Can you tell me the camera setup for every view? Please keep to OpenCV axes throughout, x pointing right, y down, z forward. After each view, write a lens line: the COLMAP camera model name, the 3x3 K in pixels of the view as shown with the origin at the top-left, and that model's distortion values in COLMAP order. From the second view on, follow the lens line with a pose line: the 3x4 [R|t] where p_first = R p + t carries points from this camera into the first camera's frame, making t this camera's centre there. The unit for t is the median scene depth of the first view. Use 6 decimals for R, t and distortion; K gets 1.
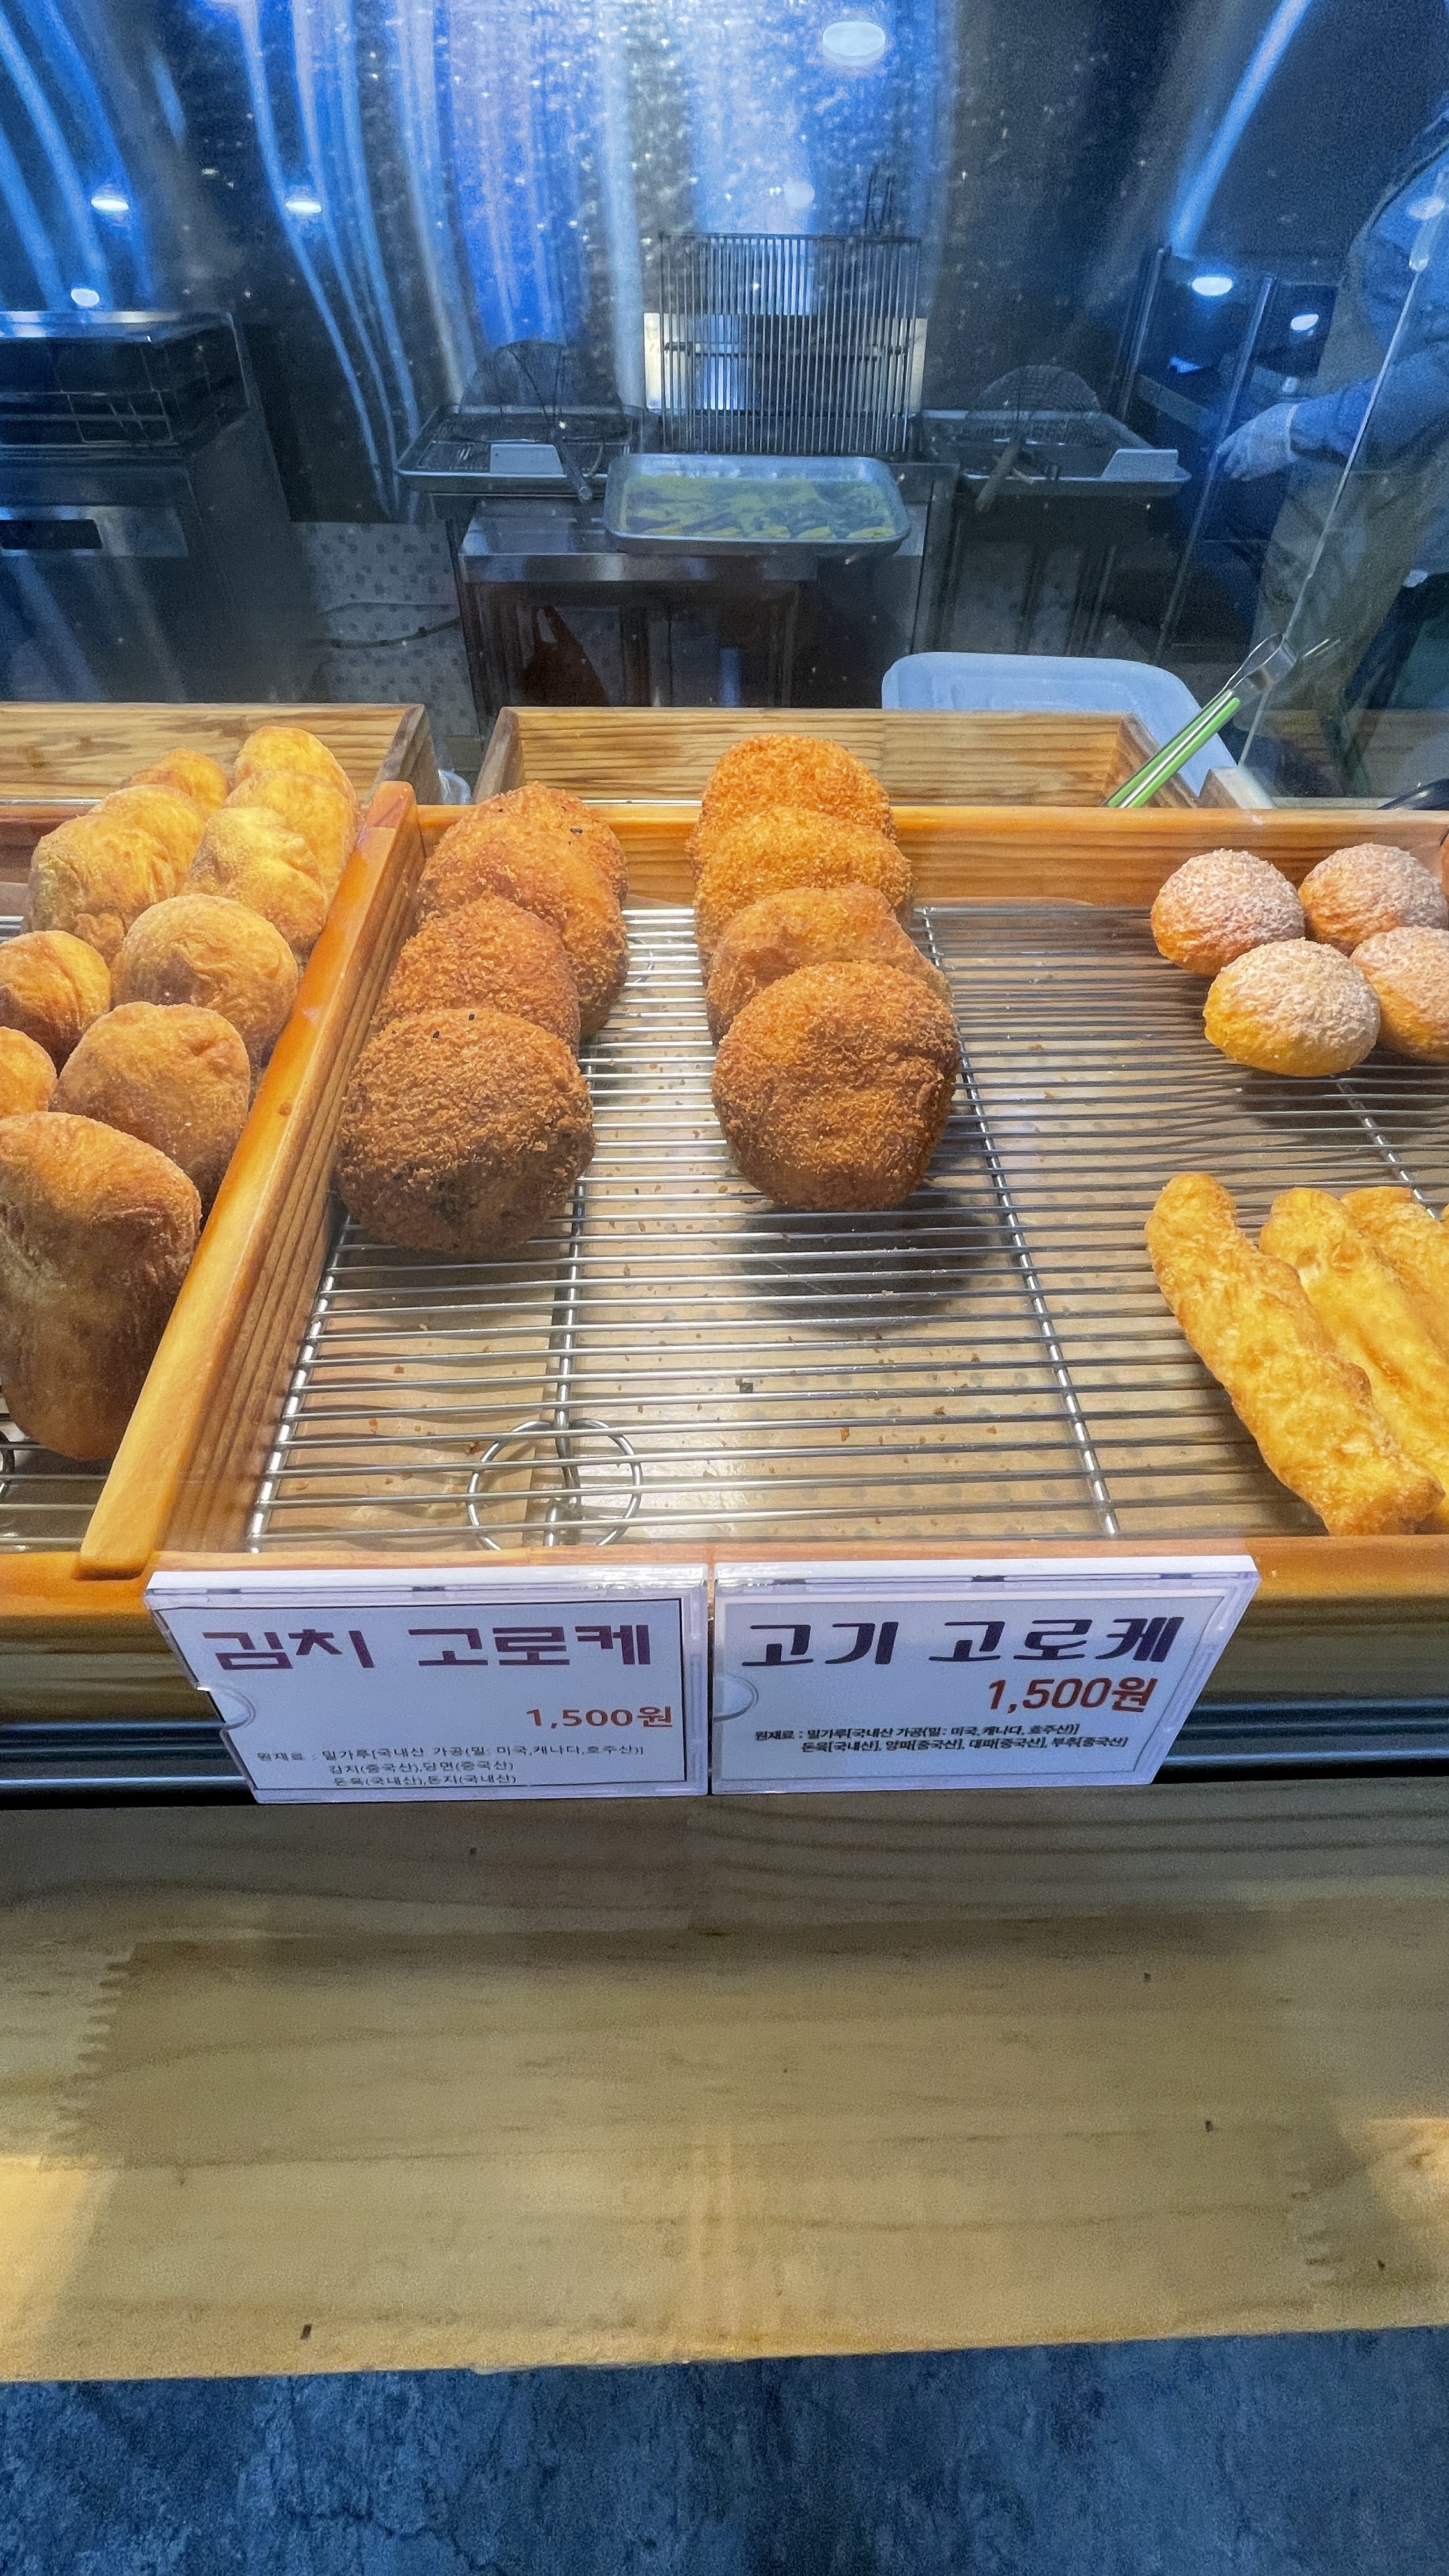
lens RADIAL K [[969.6, 0, 724.5], [0, 969.6, 1288.0], [0, 0, 1]] dist [-0.000846, -0.003755]
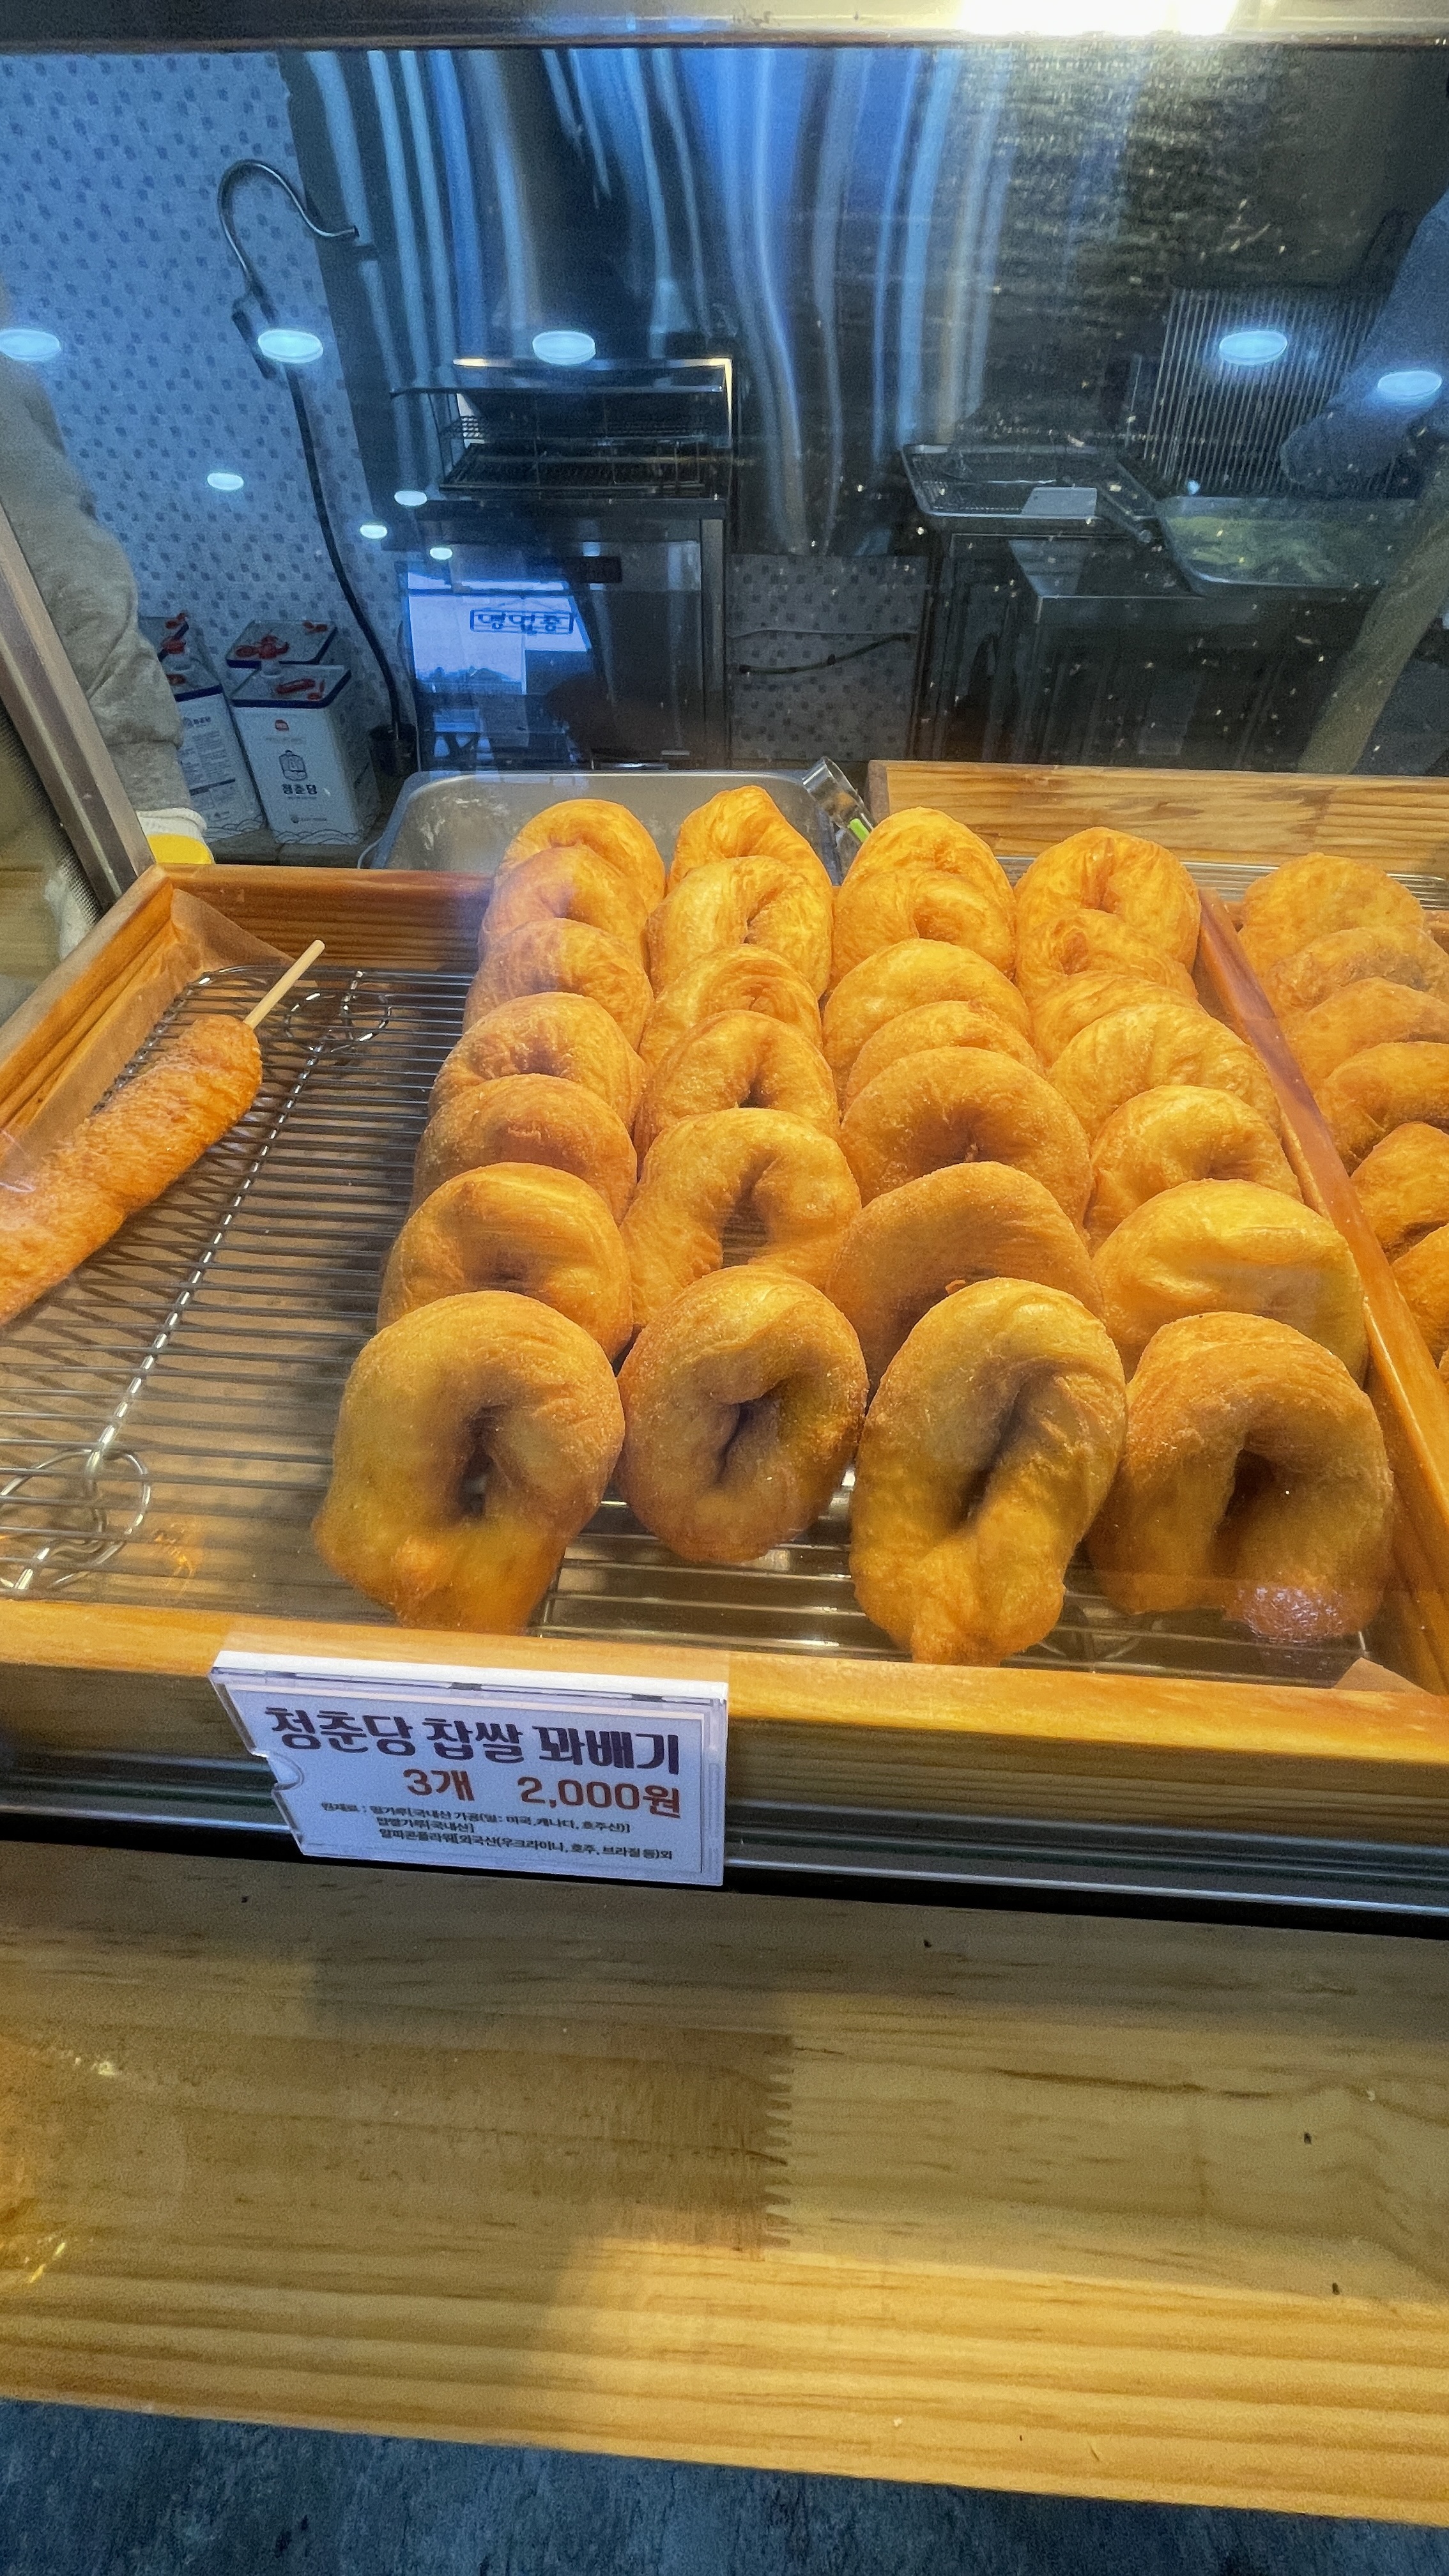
lens RADIAL K [[1042.7, 0, 715.6], [0, 1042.7, 1262.5], [0, 0, 1]] dist [-0.020082, 0.000057]
pose [[0.992596, 0.068953, -0.099998, -0.959485], [-0.074593, 0.995762, -0.053802, -0.009736], [0.095864, 0.060863, 0.993532, -0.065231]]
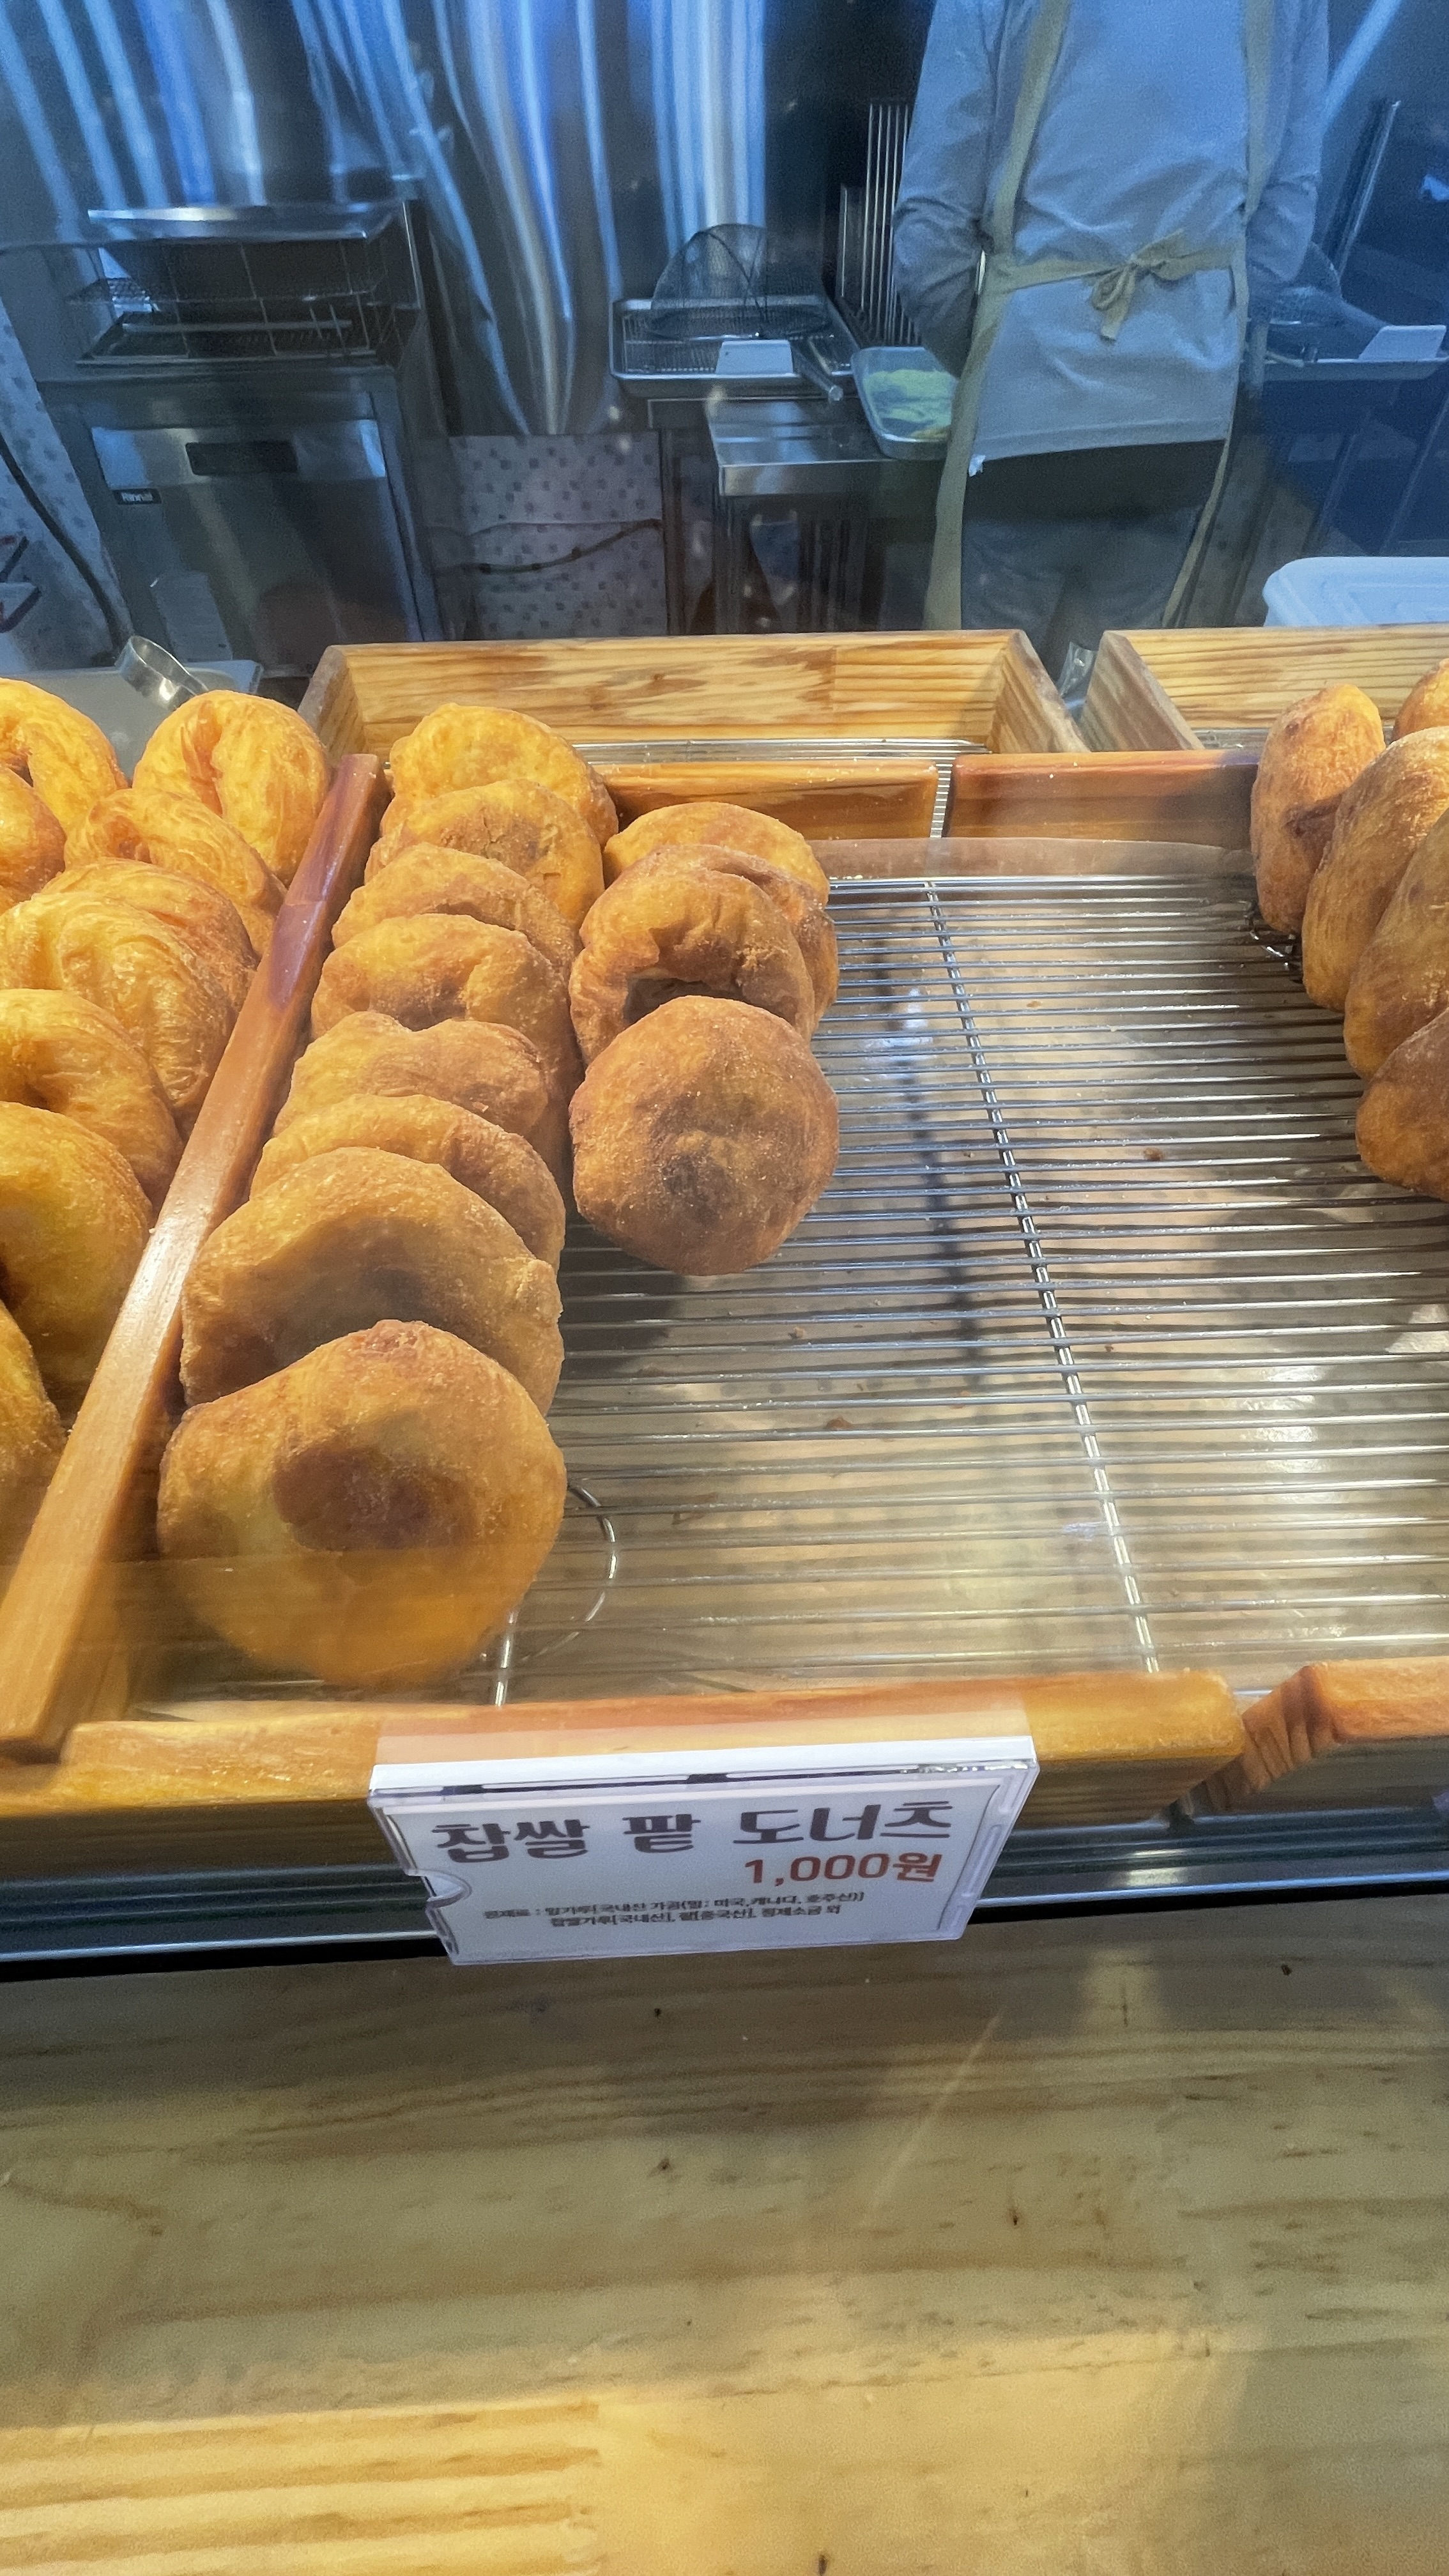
lens RADIAL K [[1007.9, 0, 724.5], [0, 1007.9, 1288.0], [0, 0, 1]] dist [-0.011511, 0.000508]
pose [[0.999696, -0.021330, -0.012365, -0.588488], [0.021835, 0.998865, 0.042321, -0.024794], [0.011448, -0.042578, 0.999028, 0.020509]]
